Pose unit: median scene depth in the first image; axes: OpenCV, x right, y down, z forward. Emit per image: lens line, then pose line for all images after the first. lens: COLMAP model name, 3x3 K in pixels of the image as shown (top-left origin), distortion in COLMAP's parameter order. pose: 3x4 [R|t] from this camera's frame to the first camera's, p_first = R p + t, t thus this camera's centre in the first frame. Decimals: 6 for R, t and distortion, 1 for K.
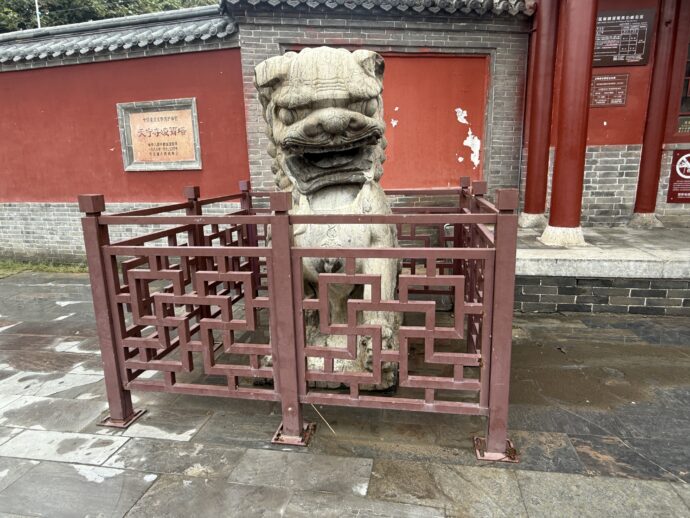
lens RADIAL K [[443.6, 0, 345.0], [0, 443.6, 259.0], [0, 0, 1]] dist [-0.002683, -0.000538]
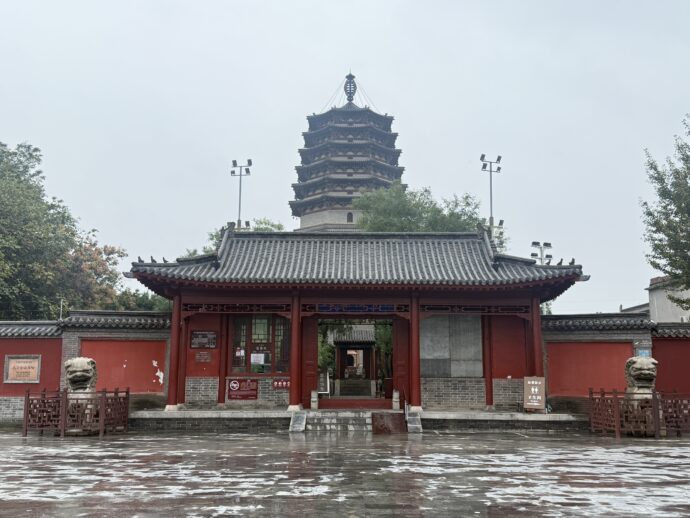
lens RADIAL K [[648.0, 0, 345.0], [0, 648.0, 259.0], [0, 0, 1]] dist [-0.001521, -0.009114]
pose [[0.979225, 0.056006, 0.194889, 0.623355], [0.022405, 0.925334, -0.378490, 0.580173], [-0.201535, 0.374993, 0.904856, -2.963590]]
